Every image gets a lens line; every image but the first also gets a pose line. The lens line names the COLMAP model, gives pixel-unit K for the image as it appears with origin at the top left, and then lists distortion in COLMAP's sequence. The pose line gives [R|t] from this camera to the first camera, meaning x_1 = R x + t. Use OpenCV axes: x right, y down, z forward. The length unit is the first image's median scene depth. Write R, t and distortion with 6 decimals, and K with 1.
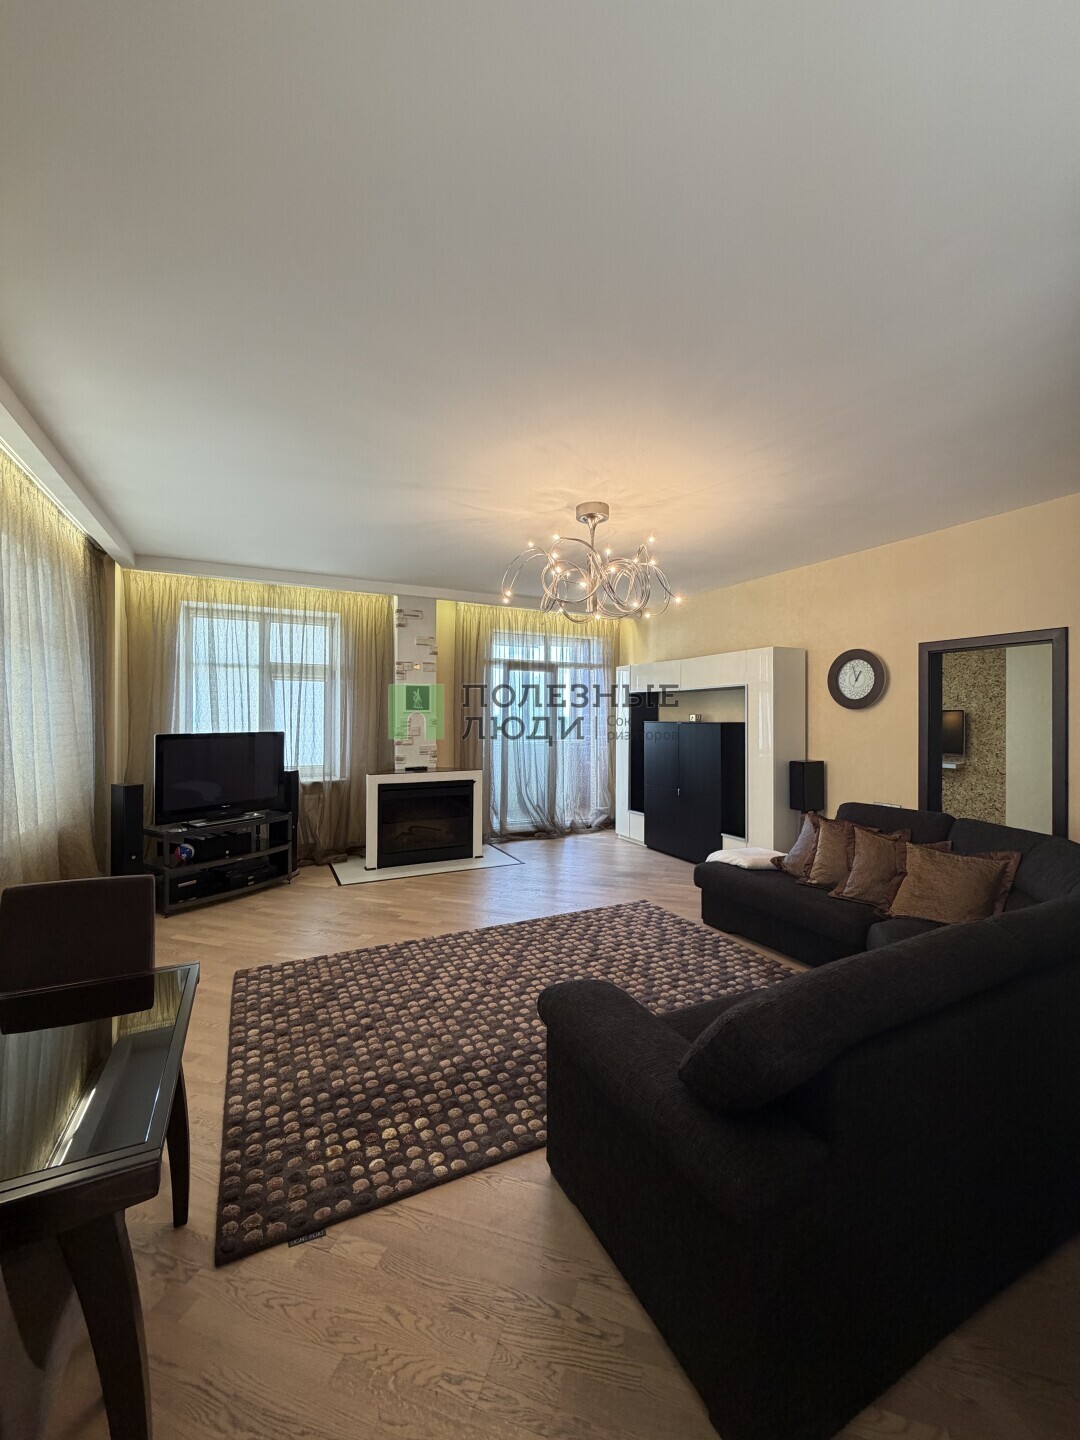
lens RADIAL K [[571.8, 0, 541.2], [0, 571.8, 722.8], [0, 0, 1]] dist [0.001860, -0.000155]
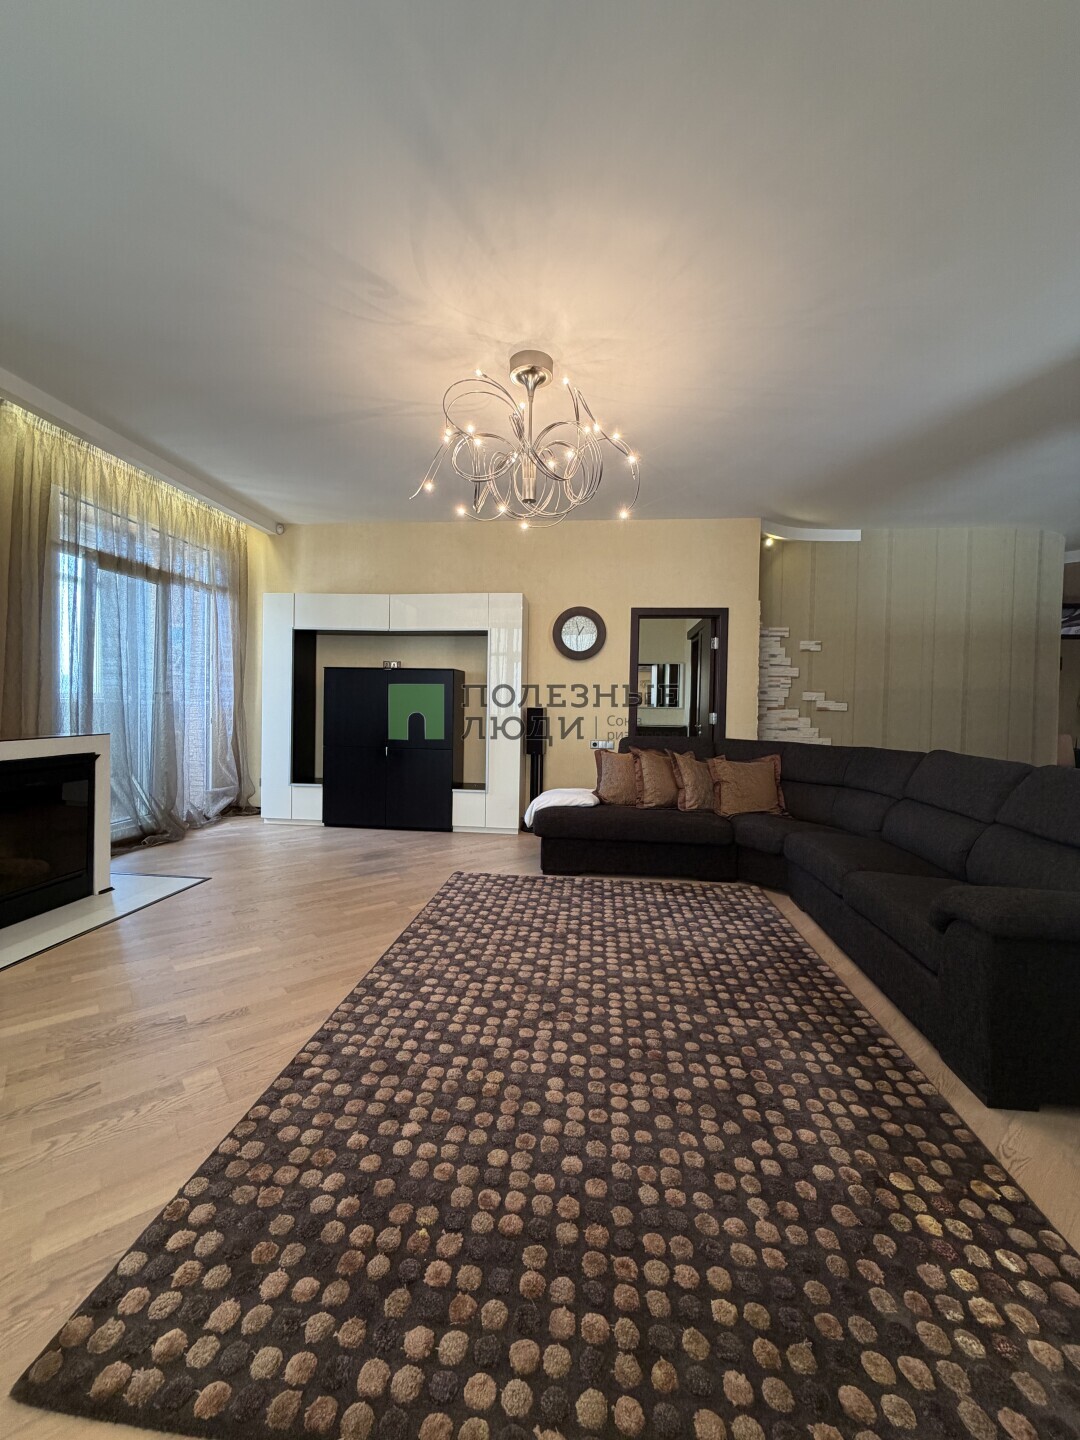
lens RADIAL K [[571.8, 0, 544.4], [0, 571.8, 717.8], [0, 0, 1]] dist [0.001860, -0.000155]
pose [[0.541778, -0.013445, 0.840414, -0.544921], [-0.009554, 0.999709, 0.022153, 0.081808], [-0.840467, -0.020032, 0.541492, 0.551023]]
